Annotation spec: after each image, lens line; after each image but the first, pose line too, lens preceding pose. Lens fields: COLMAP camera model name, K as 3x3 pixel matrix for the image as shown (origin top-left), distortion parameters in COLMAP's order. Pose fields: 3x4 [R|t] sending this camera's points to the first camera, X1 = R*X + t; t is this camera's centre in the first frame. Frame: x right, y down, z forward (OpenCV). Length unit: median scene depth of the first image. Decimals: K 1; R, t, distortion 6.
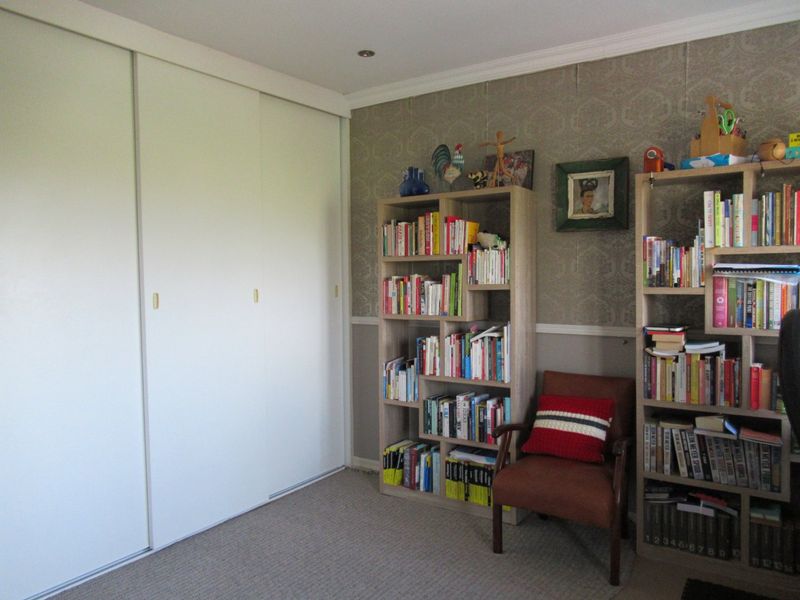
lens RADIAL K [[599.6, 0, 398.9], [0, 599.6, 295.7], [0, 0, 1]] dist [0.003838, 0.003655]
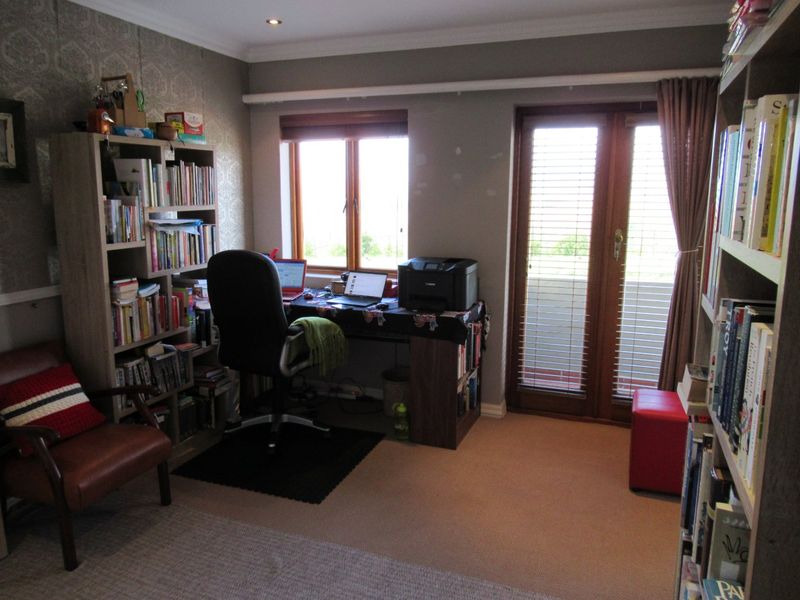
lens RADIAL K [[599.6, 0, 398.5], [0, 599.6, 301.0], [0, 0, 1]] dist [0.003838, 0.003655]
pose [[-0.210650, -0.164664, 0.963593, -0.761030], [0.038584, 0.983543, 0.176508, -0.085557], [-0.976800, 0.074361, -0.200830, 0.749020]]
